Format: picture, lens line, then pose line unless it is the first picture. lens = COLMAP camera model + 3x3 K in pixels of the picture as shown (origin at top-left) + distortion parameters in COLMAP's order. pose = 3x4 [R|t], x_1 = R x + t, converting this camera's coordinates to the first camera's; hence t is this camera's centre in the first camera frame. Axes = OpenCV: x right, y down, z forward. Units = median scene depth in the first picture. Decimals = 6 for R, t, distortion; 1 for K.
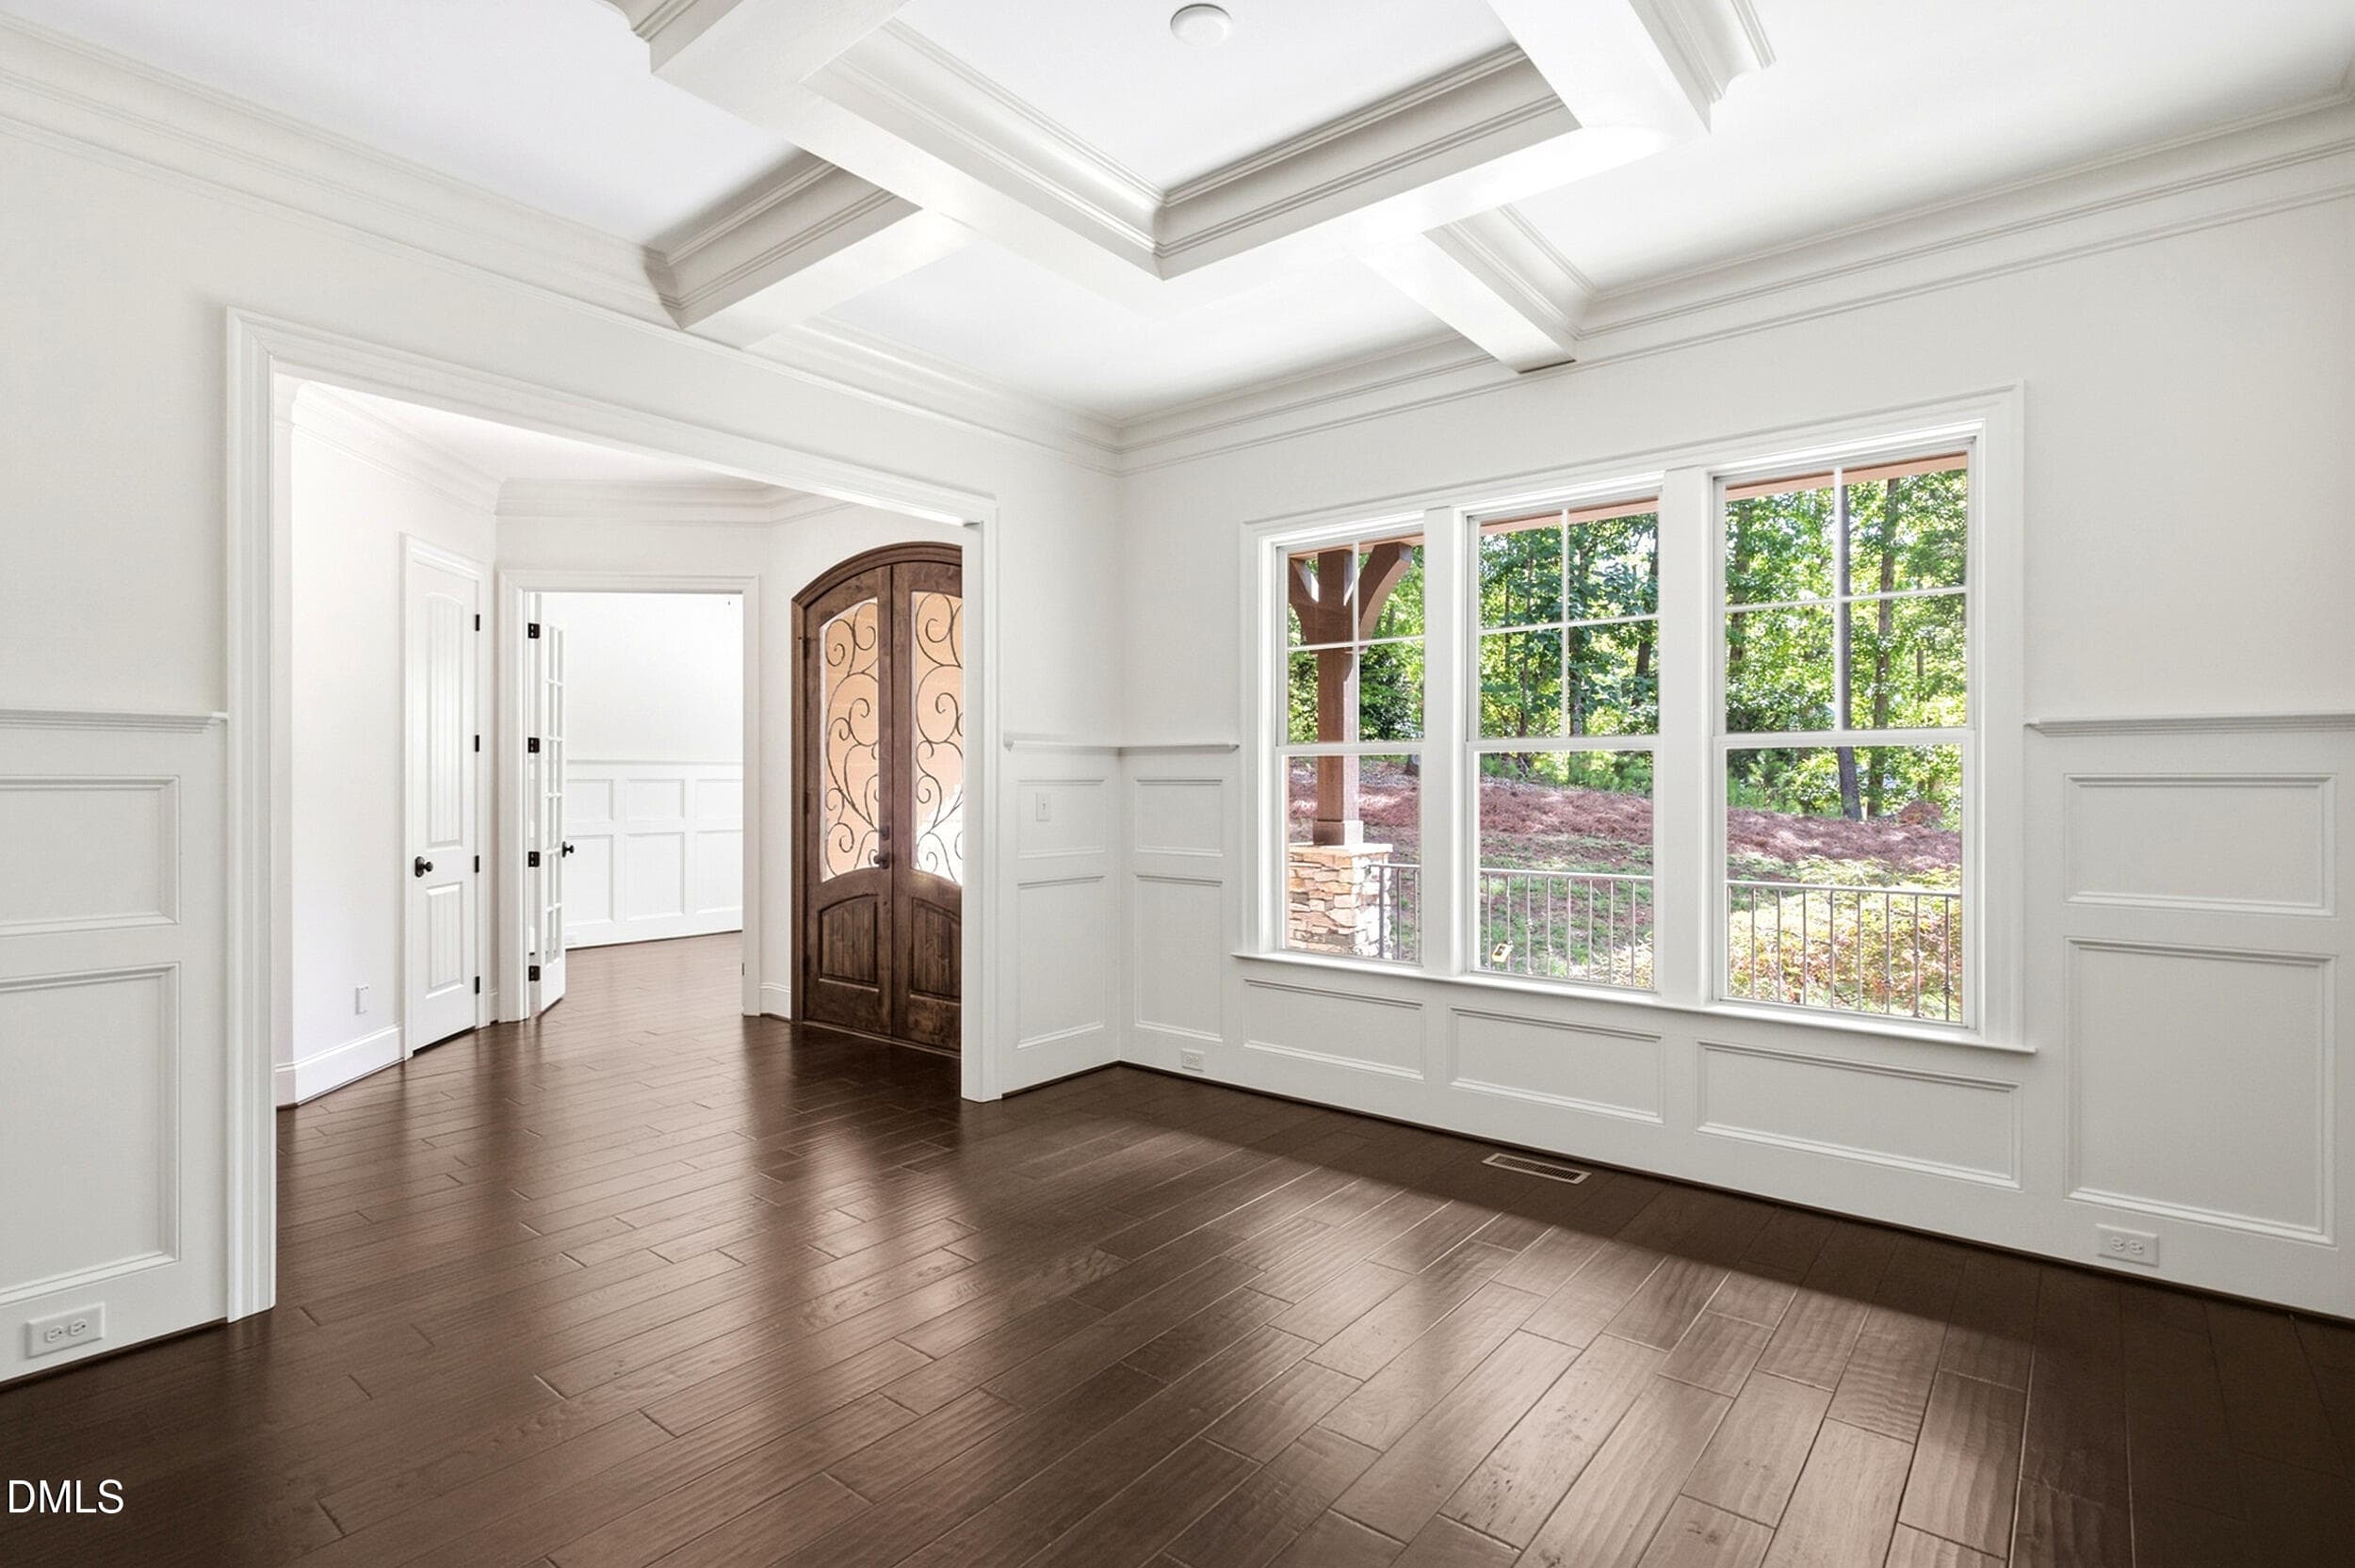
lens RADIAL K [[1136.1, 0, 1204.5], [0, 1136.1, 780.1], [0, 0, 1]] dist [0.000065, 0.000128]
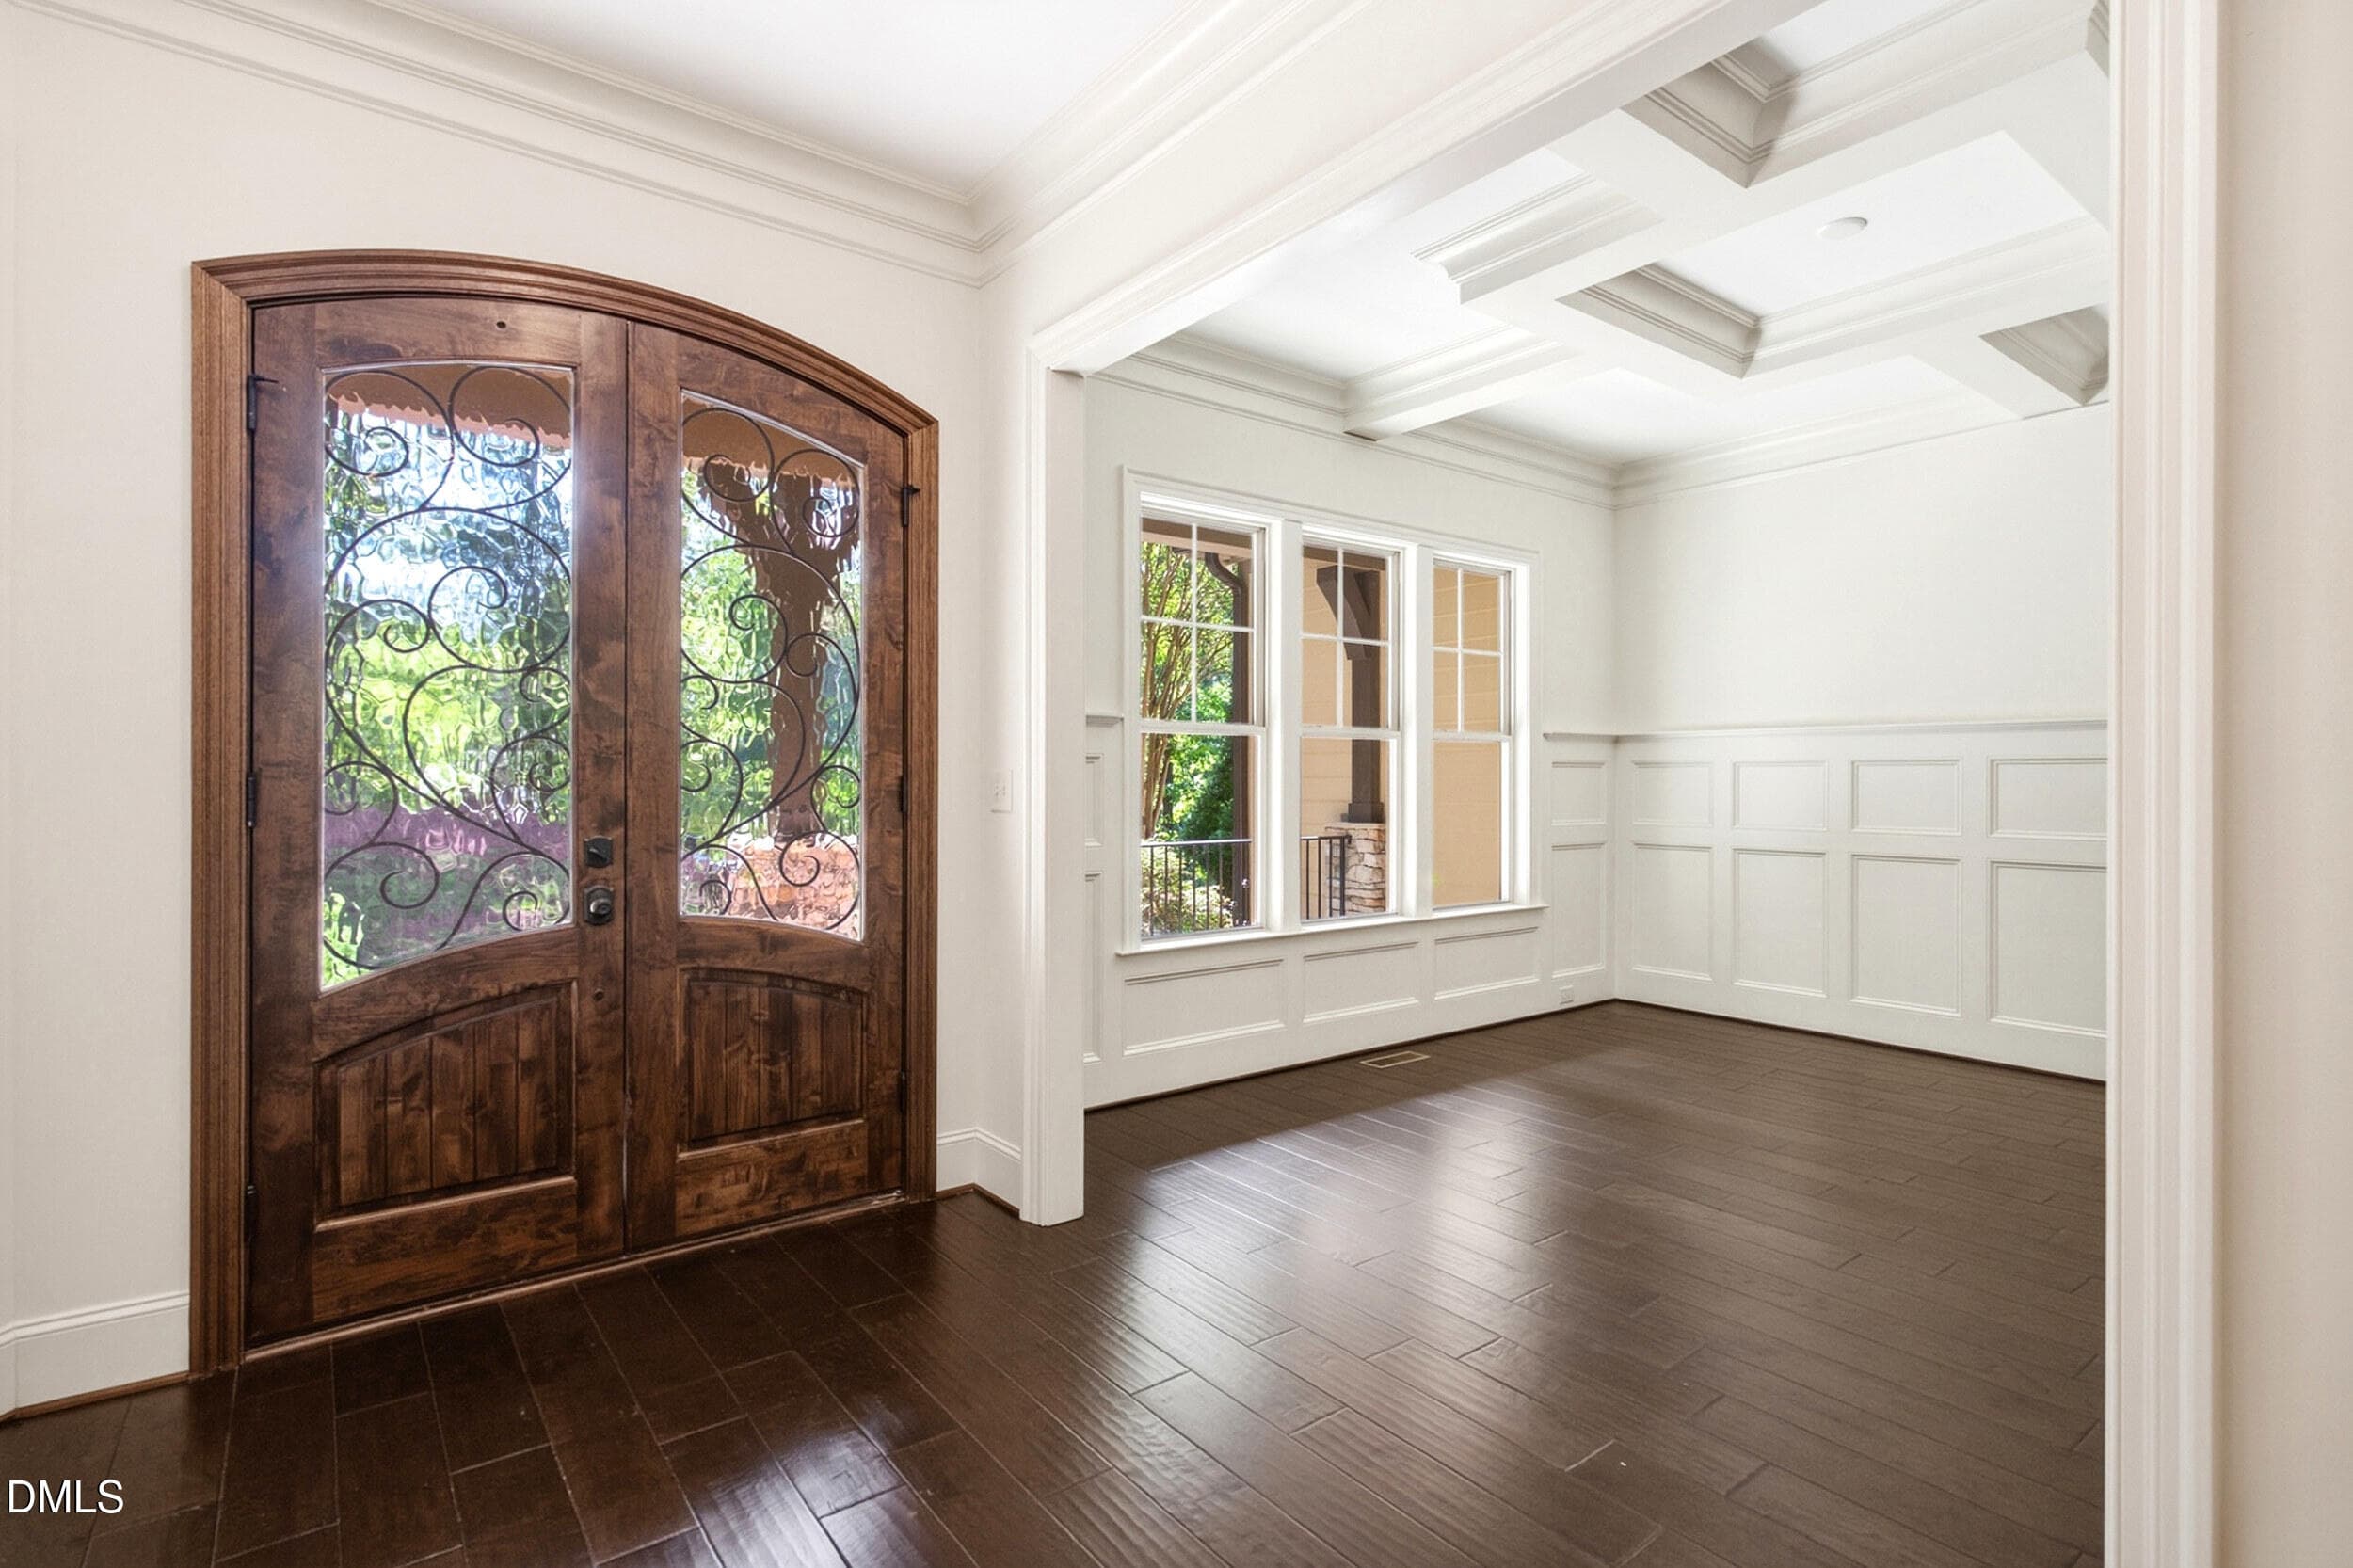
lens RADIAL K [[1135.3, 0, 1203.5], [0, 1135.3, 780.1], [0, 0, 1]] dist [0.000065, 0.000128]
pose [[0.232533, -0.001873, 0.972587, -0.724024], [0.000992, 0.999998, 0.001688, 0.014451], [-0.972588, 0.000572, 0.232534, 0.647157]]
